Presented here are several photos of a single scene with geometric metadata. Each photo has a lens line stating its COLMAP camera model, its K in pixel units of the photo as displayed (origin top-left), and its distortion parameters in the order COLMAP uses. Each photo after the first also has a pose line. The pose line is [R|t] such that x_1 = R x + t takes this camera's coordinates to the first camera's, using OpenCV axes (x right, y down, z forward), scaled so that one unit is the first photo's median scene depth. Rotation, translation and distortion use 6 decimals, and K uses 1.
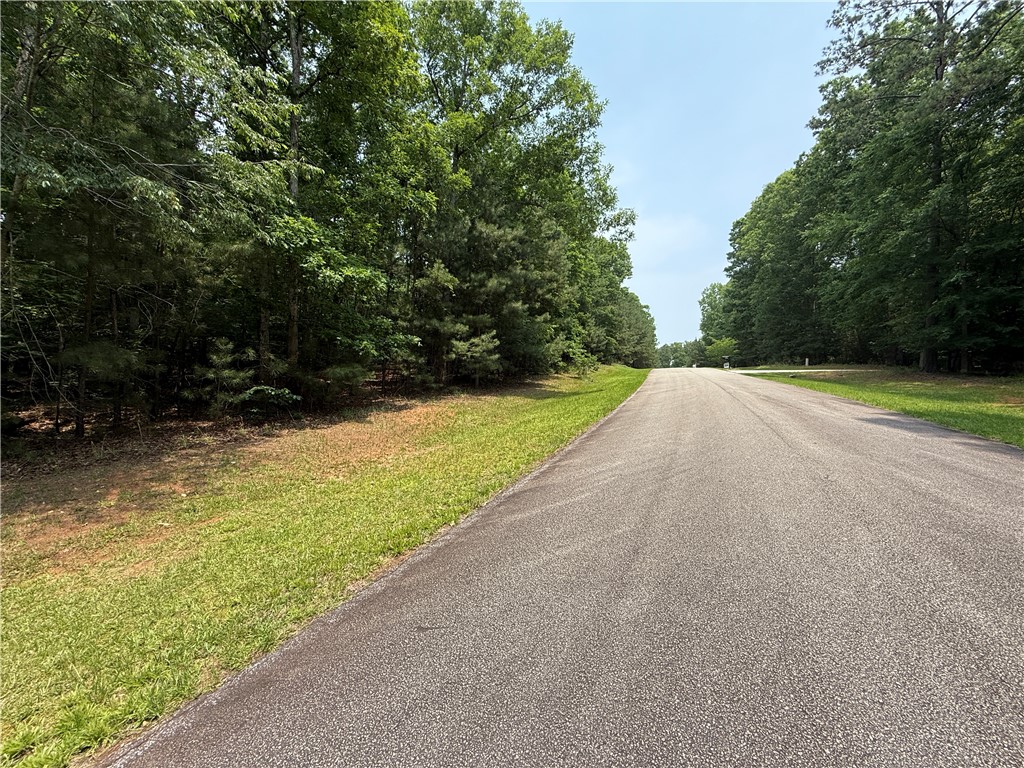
lens RADIAL K [[409.3, 0, 510.4], [0, 409.3, 383.1], [0, 0, 1]] dist [0.000000, 0.000212]
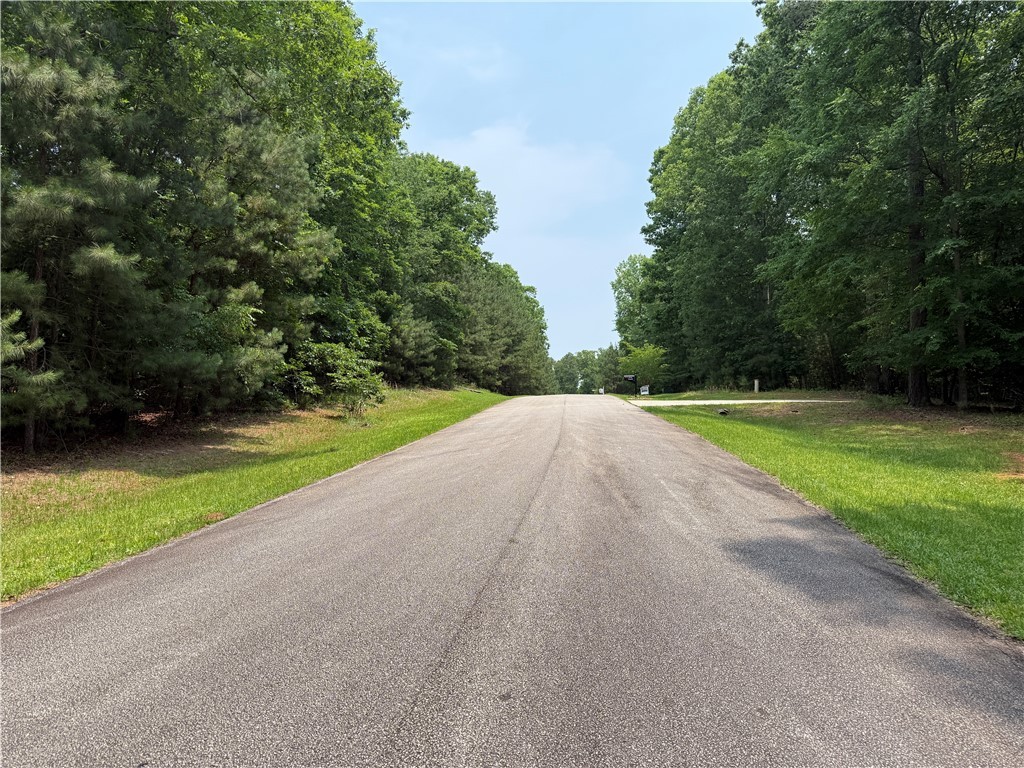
lens RADIAL K [[715.4, 0, 512.9], [0, 715.4, 387.8], [0, 0, 1]] dist [0.013756, -0.016372]
pose [[0.964681, 0.001474, 0.263417, 0.209427], [0.010002, 0.999058, -0.042220, -0.016648], [-0.263231, 0.043363, 0.963758, 0.170457]]
